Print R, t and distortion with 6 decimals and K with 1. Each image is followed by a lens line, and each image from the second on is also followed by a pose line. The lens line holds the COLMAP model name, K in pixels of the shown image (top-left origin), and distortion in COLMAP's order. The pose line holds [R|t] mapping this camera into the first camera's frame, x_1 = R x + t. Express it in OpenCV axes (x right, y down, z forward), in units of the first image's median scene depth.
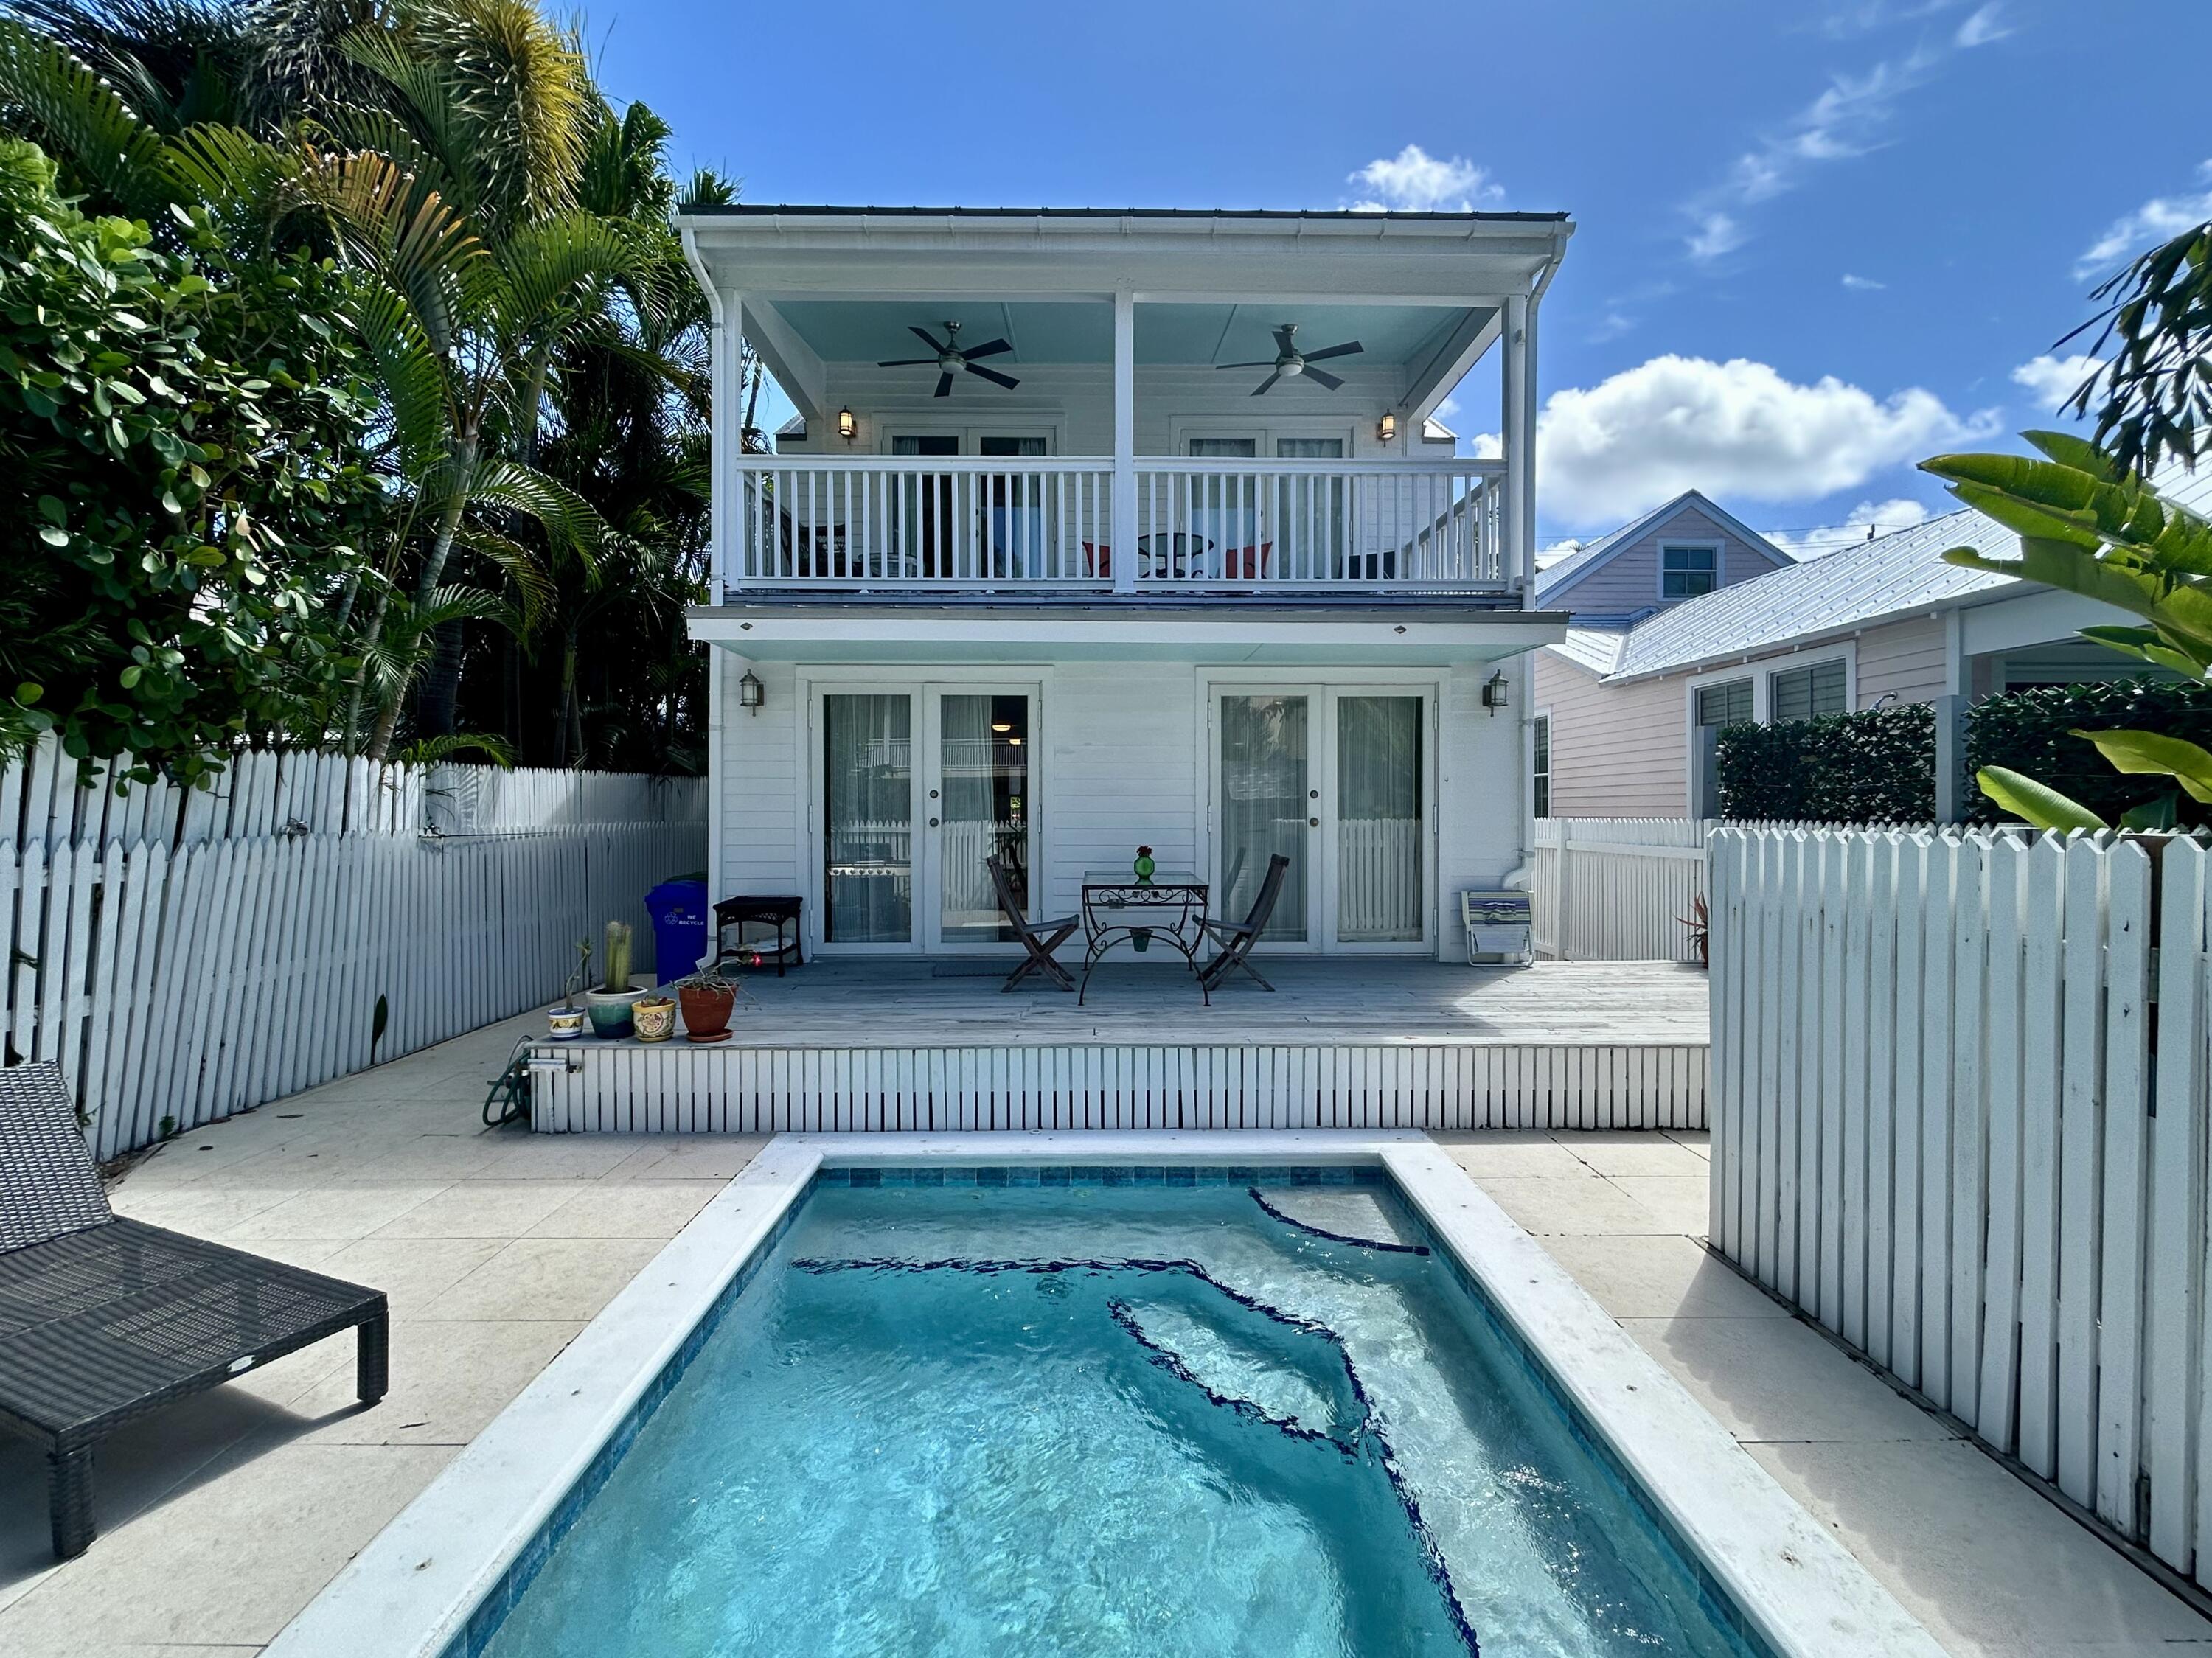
lens RADIAL K [[952.9, 0, 1106.0], [0, 952.9, 829.0], [0, 0, 1]] dist [0.000803, 0.000202]
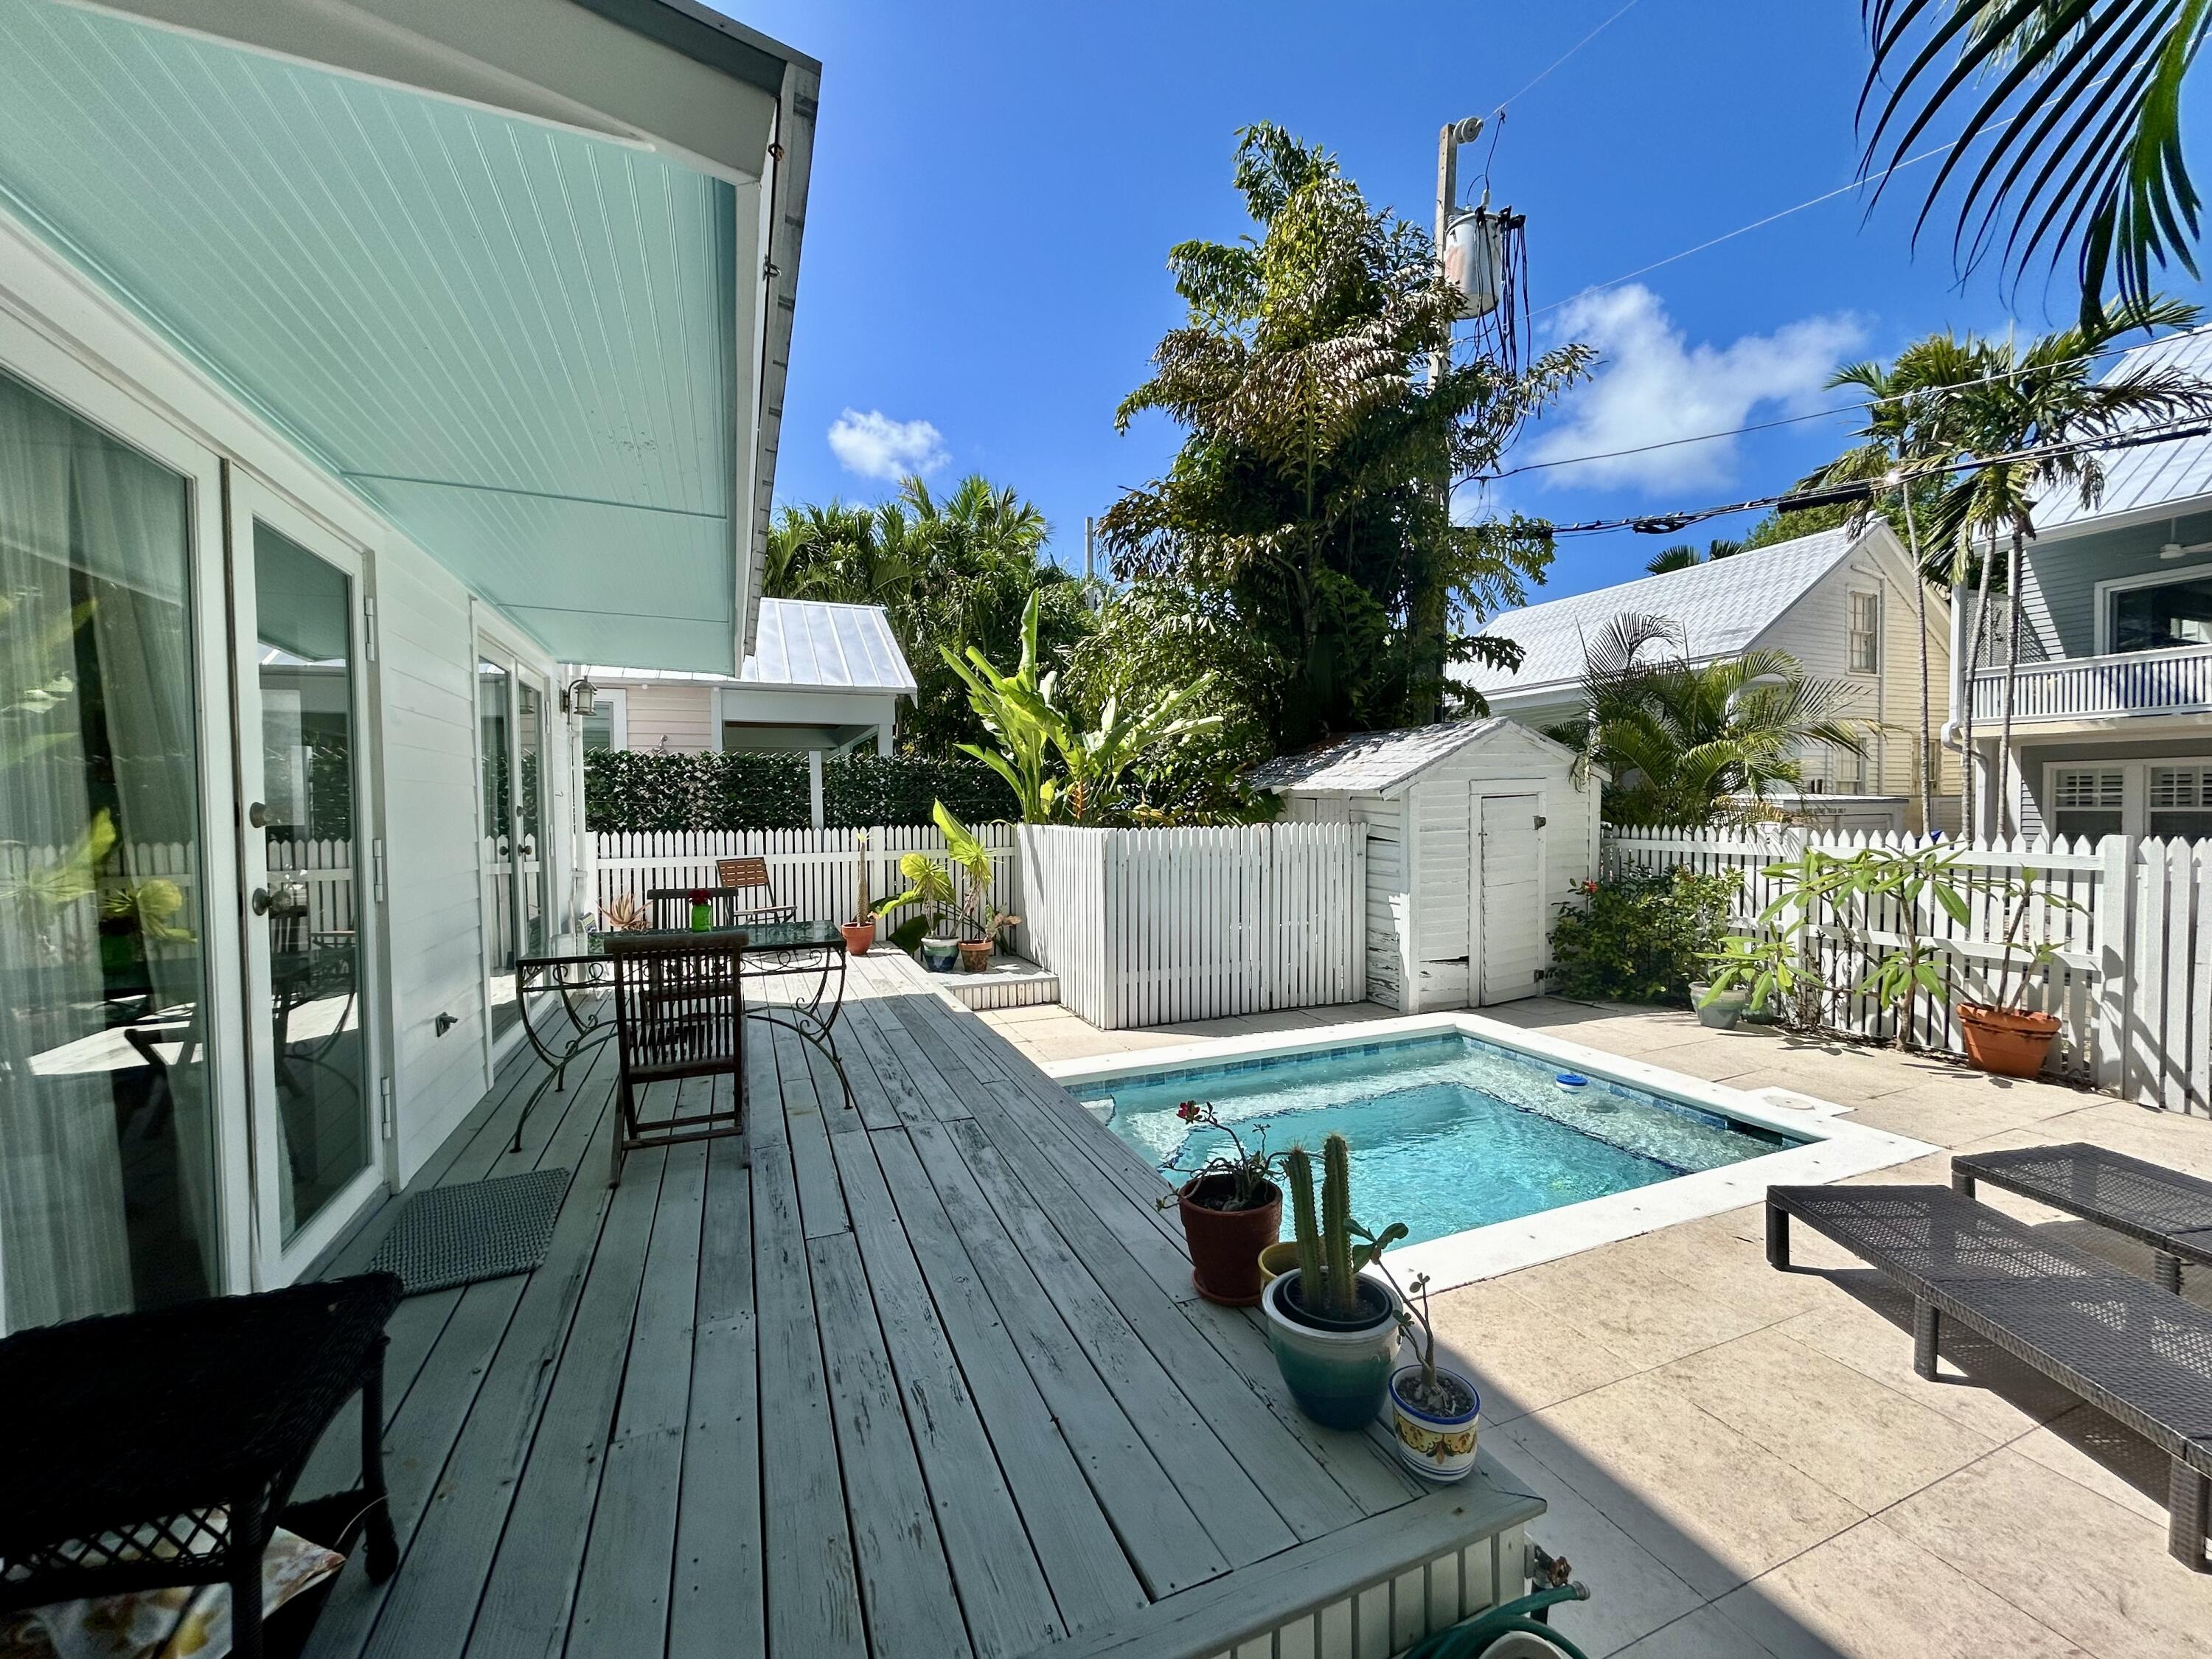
lens RADIAL K [[884.9, 0, 1106.0], [0, 884.9, 829.5], [0, 0, 1]] dist [-0.000498, -0.000005]
pose [[-0.372830, -0.021699, 0.927646, -0.573455], [0.027568, 0.999026, 0.034449, -0.034422], [-0.927490, 0.038417, -0.371868, 0.853010]]
